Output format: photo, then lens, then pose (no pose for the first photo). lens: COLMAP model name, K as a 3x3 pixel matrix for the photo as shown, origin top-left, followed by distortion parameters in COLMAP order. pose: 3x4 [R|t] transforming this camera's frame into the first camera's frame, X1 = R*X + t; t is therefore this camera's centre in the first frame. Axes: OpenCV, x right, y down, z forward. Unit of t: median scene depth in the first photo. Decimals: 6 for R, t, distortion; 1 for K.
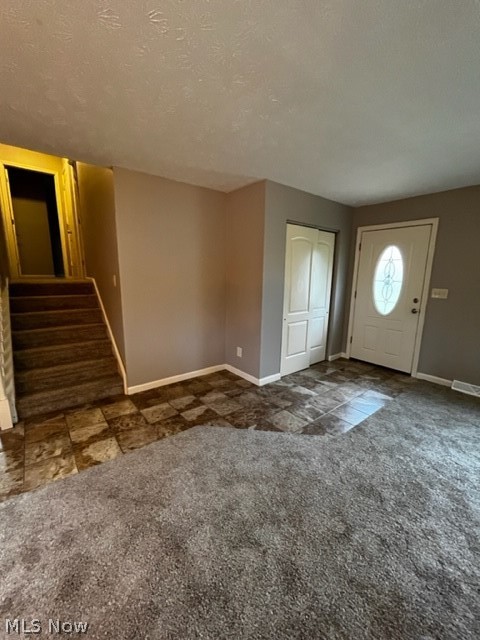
lens RADIAL K [[260.9, 0, 237.5], [0, 260.9, 322.3], [0, 0, 1]] dist [-0.004251, -0.000727]
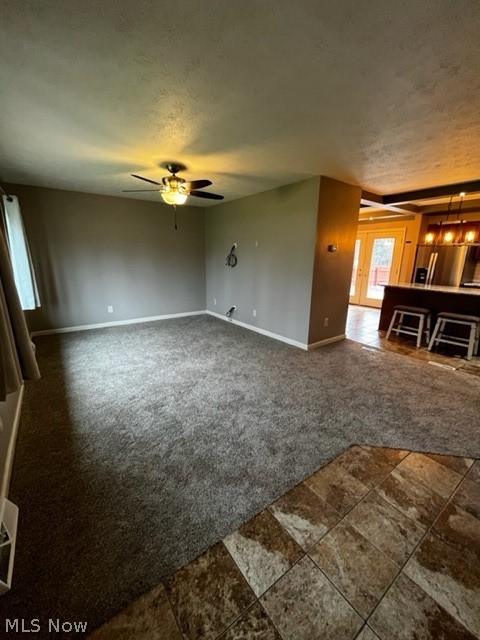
lens RADIAL K [[260.9, 0, 240.1], [0, 260.9, 319.8], [0, 0, 1]] dist [-0.004251, -0.000727]
pose [[-0.998563, -0.039719, 0.035989, 0.580816], [-0.020476, 0.903220, 0.428690, -0.224156], [-0.049533, 0.427337, -0.902735, 1.260330]]
